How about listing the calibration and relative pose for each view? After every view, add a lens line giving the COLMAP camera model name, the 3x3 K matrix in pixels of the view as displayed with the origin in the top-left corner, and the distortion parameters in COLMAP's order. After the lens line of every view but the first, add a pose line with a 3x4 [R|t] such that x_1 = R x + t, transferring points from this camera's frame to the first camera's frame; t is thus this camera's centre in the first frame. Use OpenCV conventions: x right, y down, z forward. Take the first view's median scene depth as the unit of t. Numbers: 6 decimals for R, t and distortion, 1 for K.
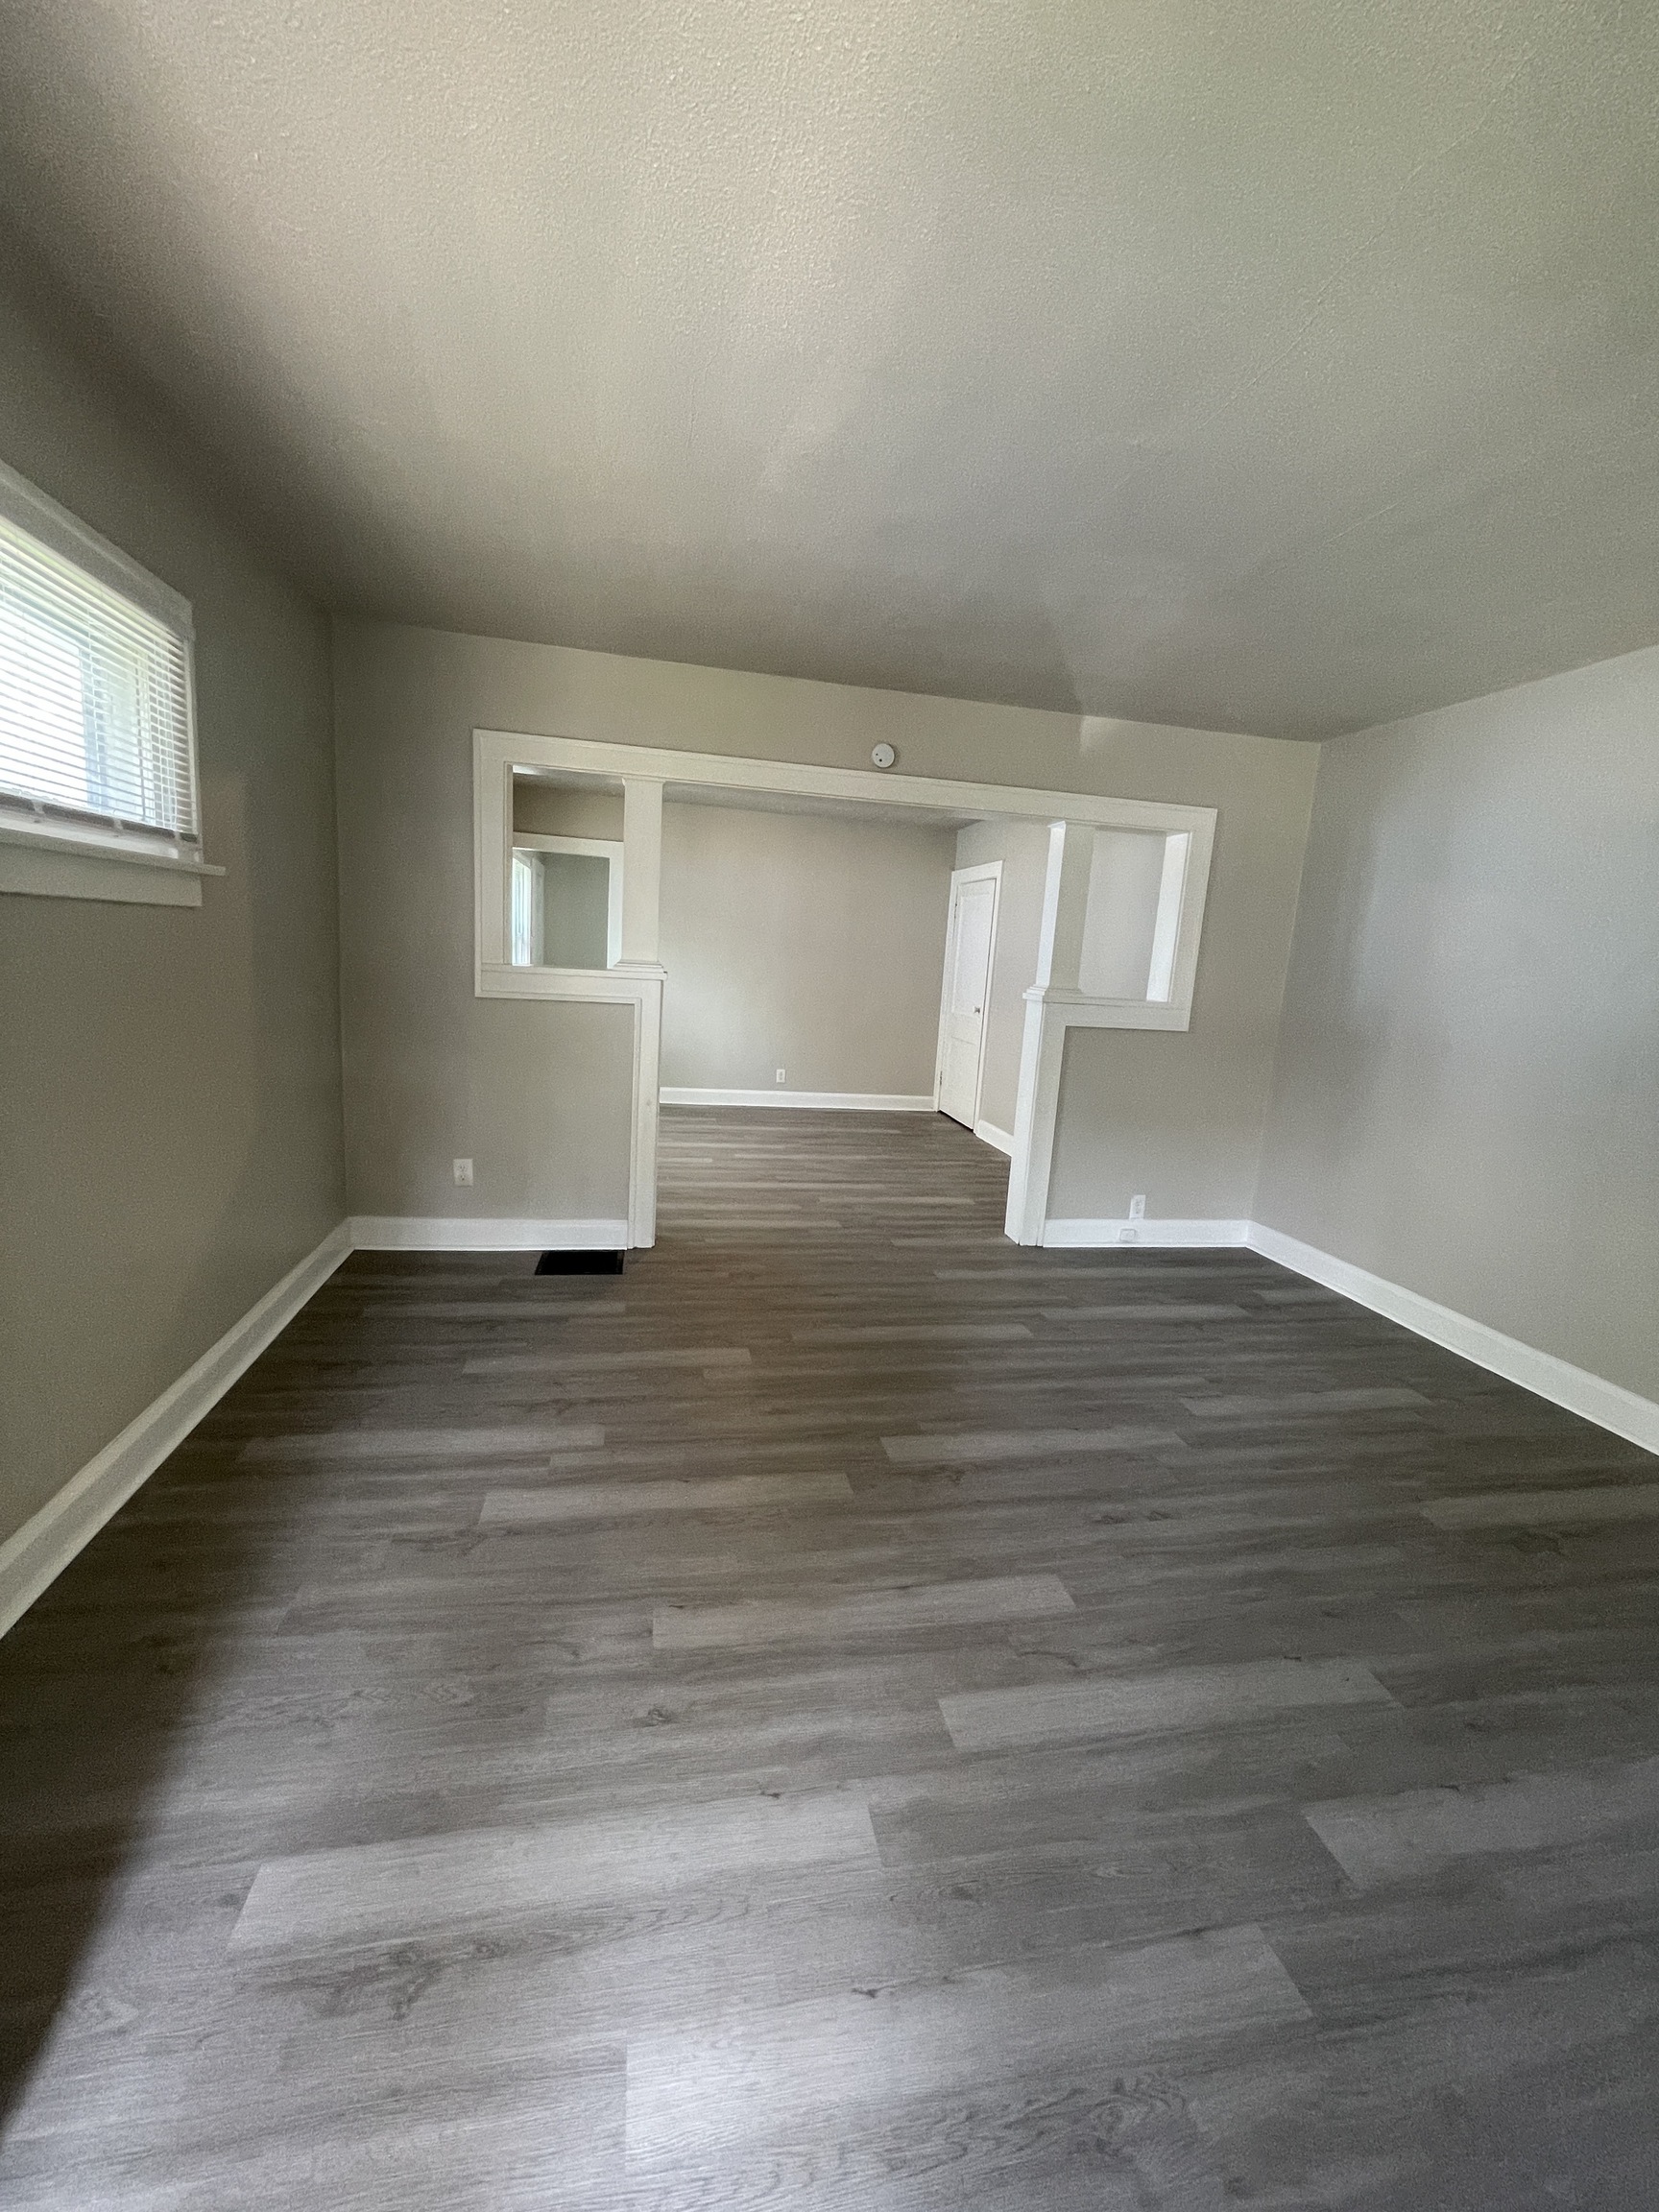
lens RADIAL K [[910.8, 0, 829.5], [0, 910.8, 1106.0], [0, 0, 1]] dist [-0.001034, -0.000088]
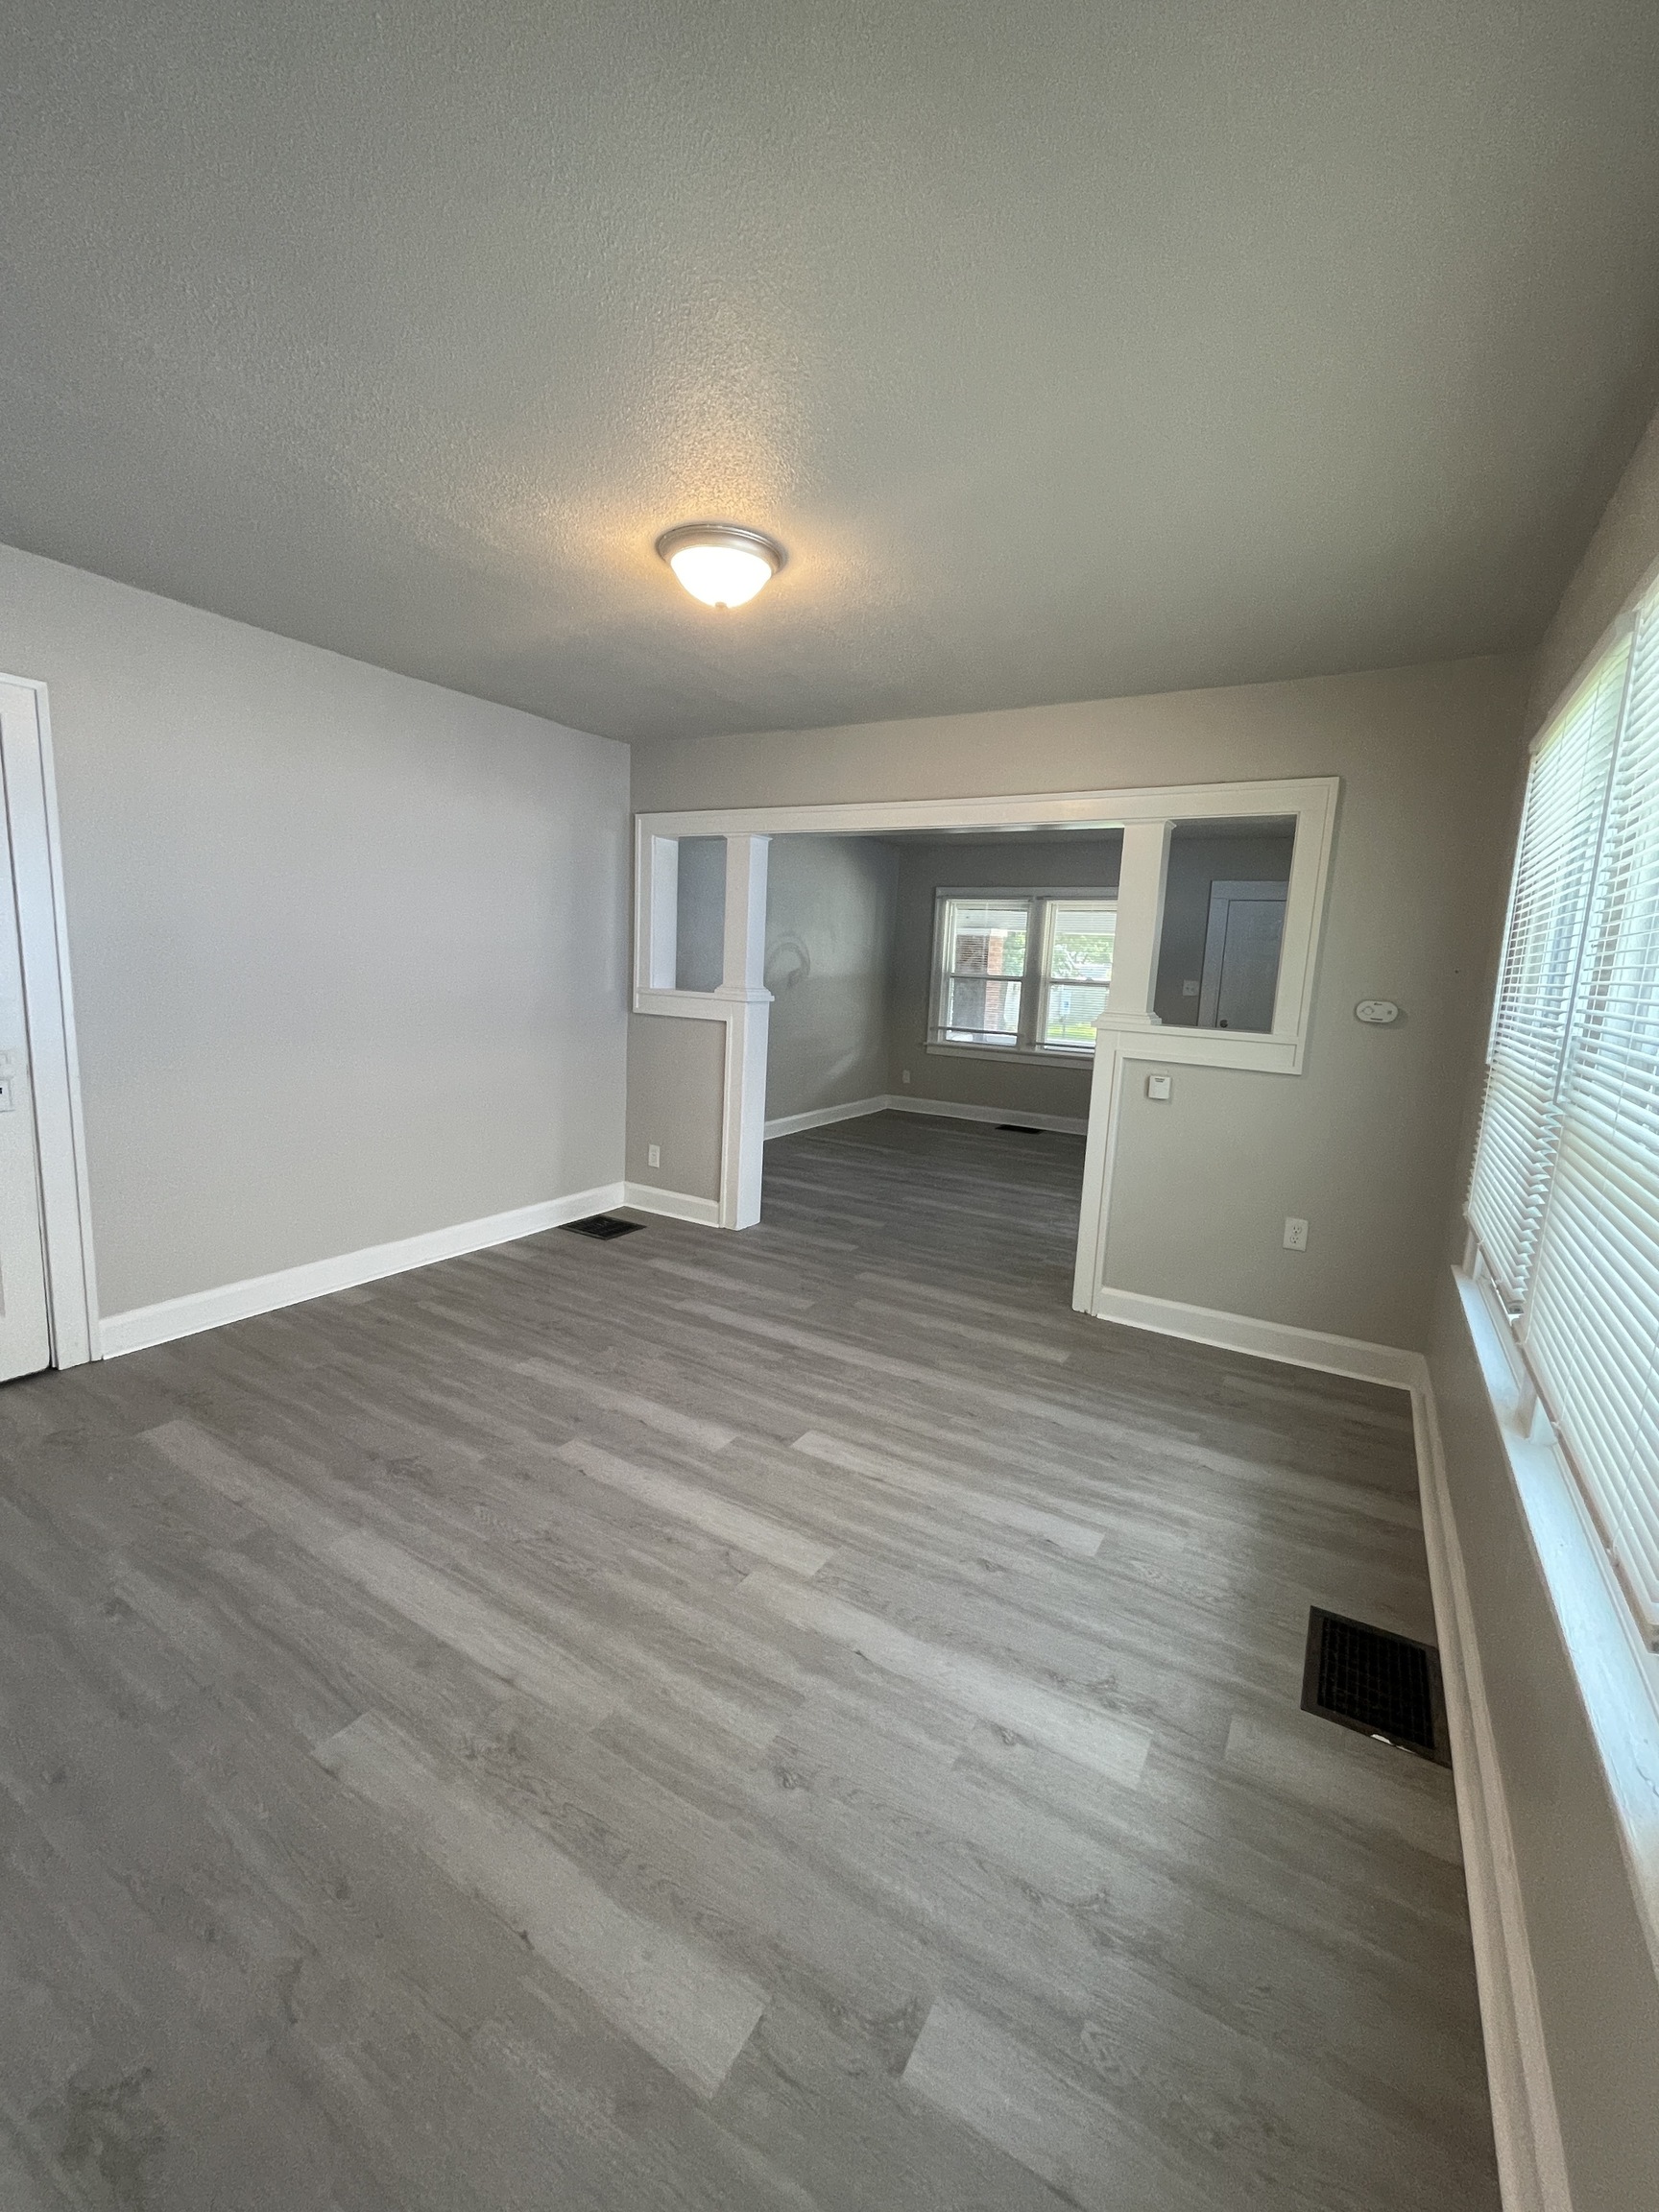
lens RADIAL K [[910.8, 0, 829.5], [0, 910.8, 1106.0], [0, 0, 1]] dist [-0.001034, -0.000088]
pose [[-0.736486, -0.203790, 0.645026, -0.509378], [0.021486, 0.946013, 0.323416, -0.316179], [-0.676112, 0.252050, -0.692347, 1.596682]]
